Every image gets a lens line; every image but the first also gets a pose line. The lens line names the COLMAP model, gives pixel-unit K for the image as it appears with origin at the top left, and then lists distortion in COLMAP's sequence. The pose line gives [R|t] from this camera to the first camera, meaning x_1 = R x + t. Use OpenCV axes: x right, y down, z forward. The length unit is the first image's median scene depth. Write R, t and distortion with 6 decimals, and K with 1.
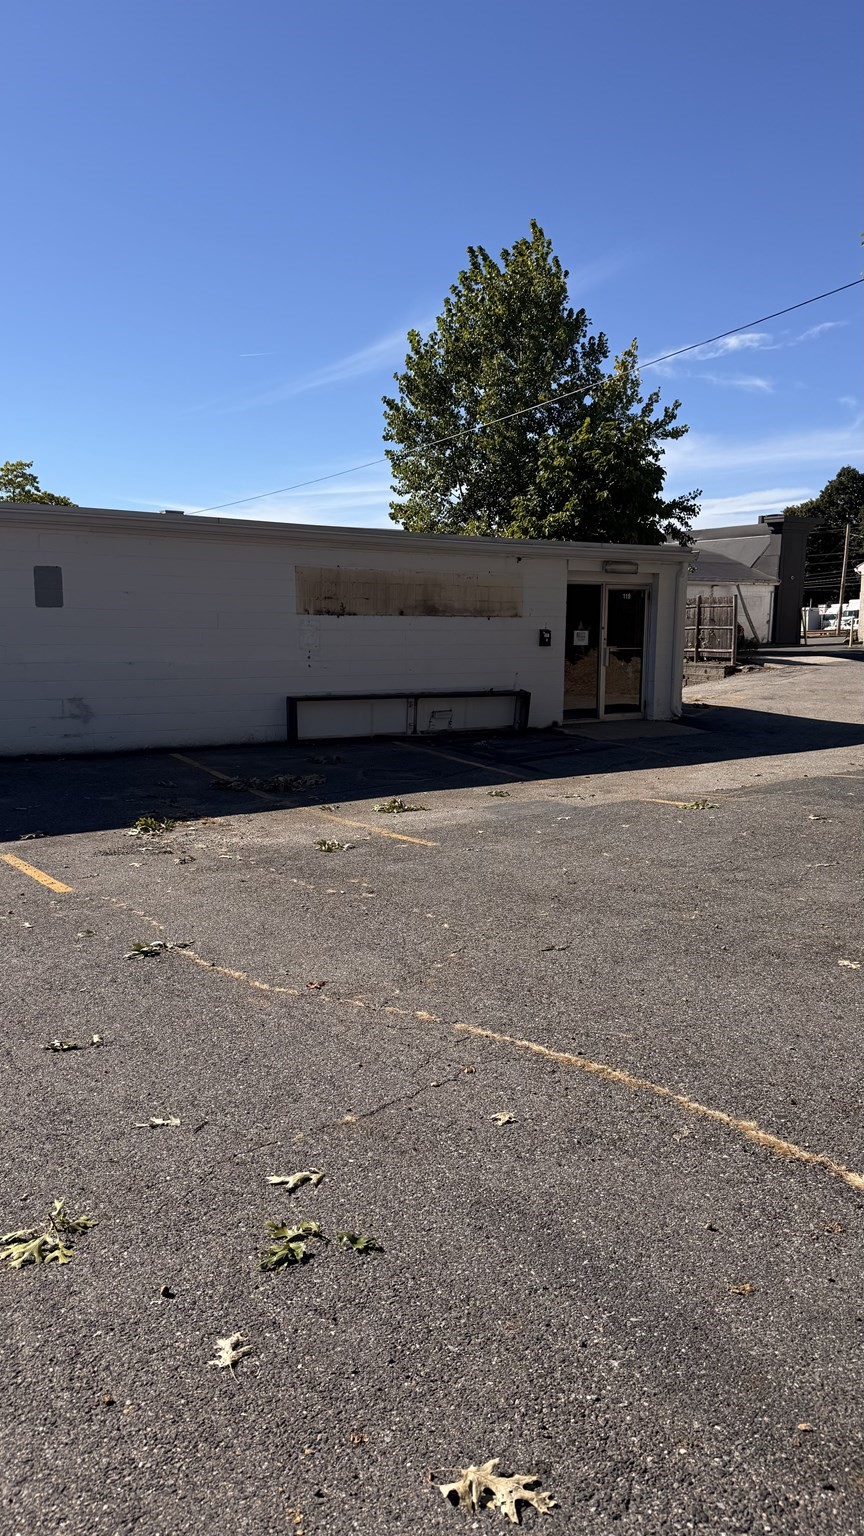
lens RADIAL K [[1073.5, 0, 432.0], [0, 1073.5, 768.0], [0, 0, 1]] dist [0.177512, -0.330812]
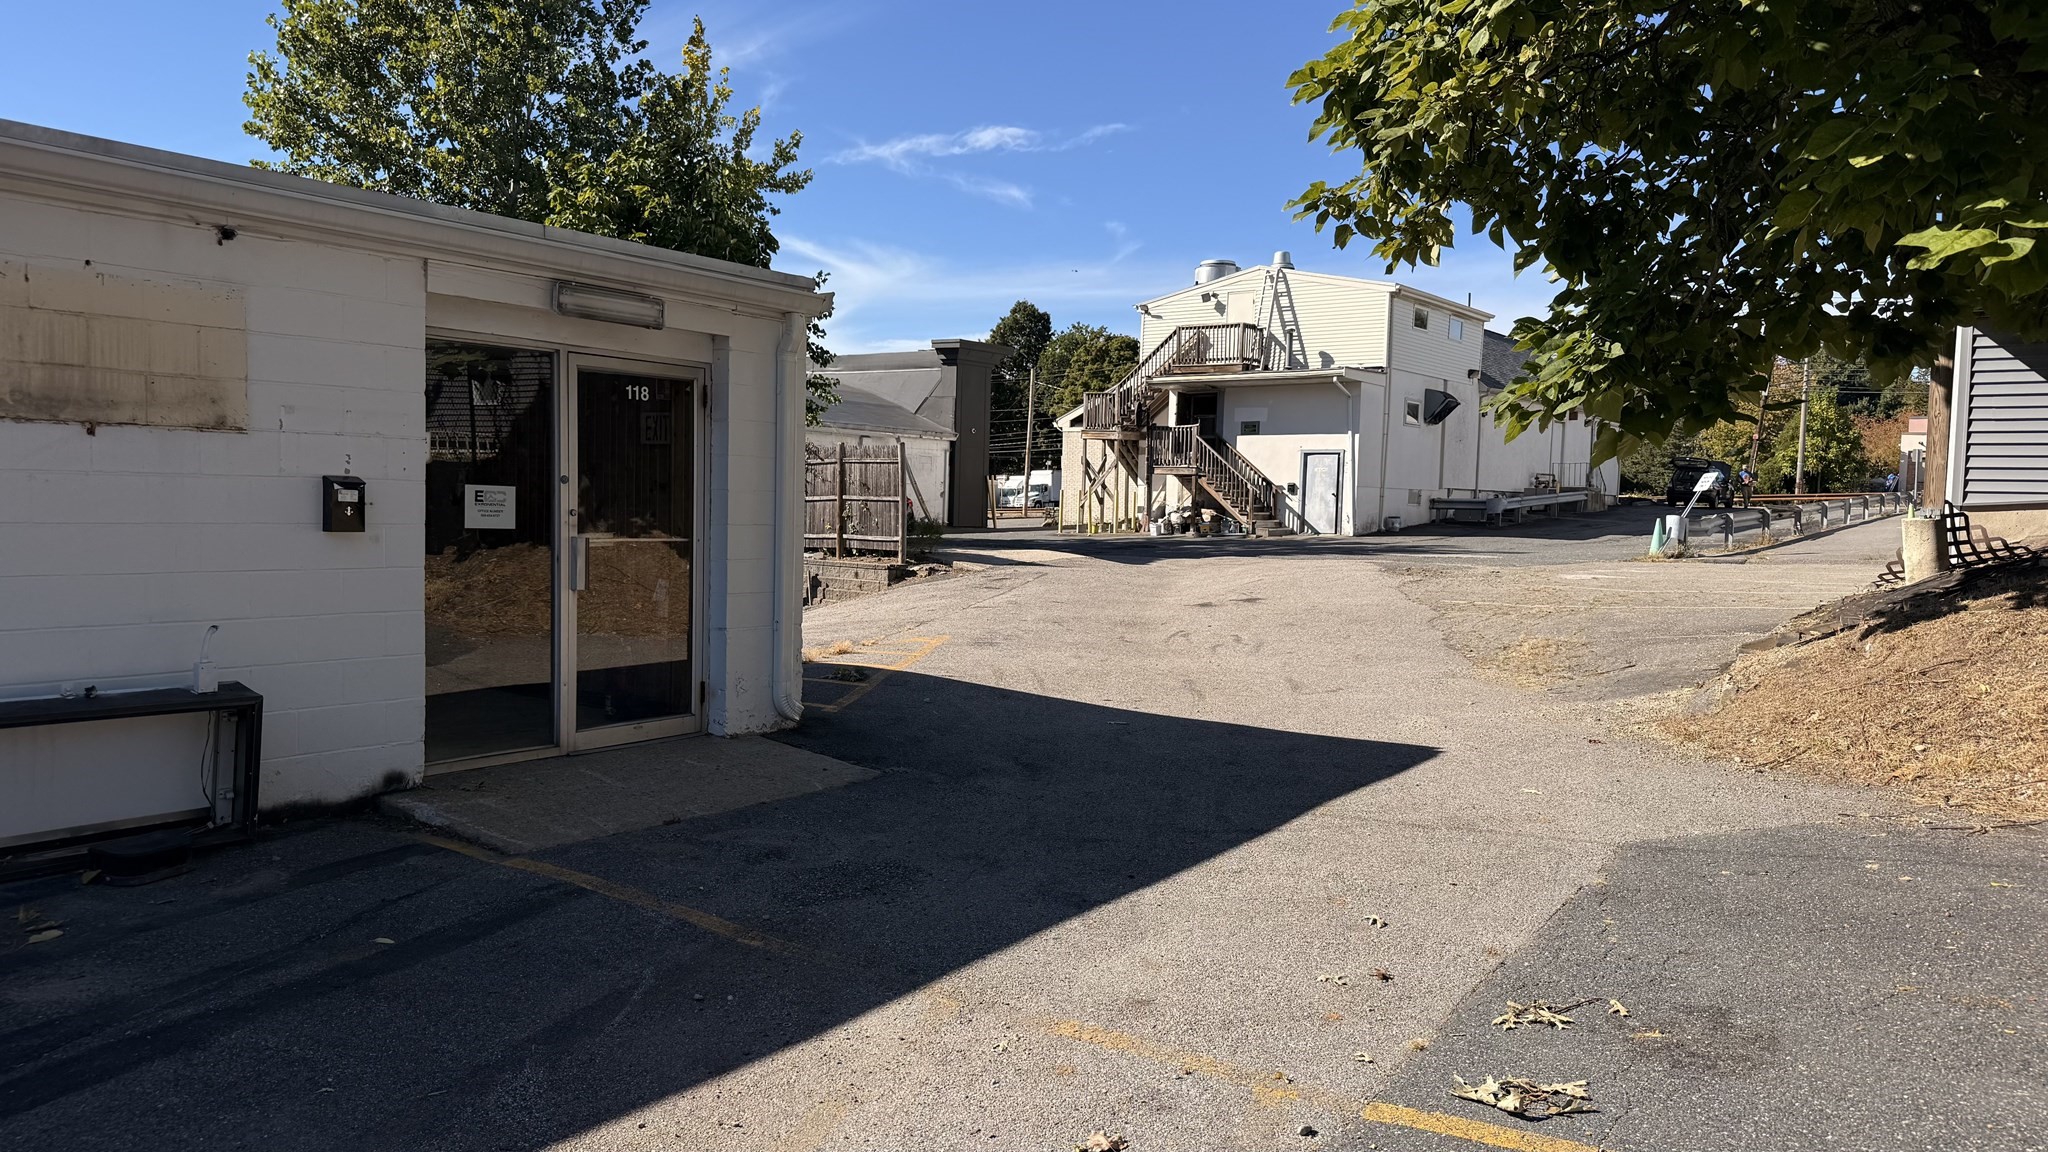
lens RADIAL K [[1431.4, 0, 1024.0], [0, 1431.4, 576.0], [0, 0, 1]] dist [0.177512, -0.330812]
pose [[0.934385, -0.003753, 0.356246, 0.066420], [0.031223, 0.996960, -0.071389, -0.031780], [-0.354895, 0.077828, 0.931661, 0.268216]]
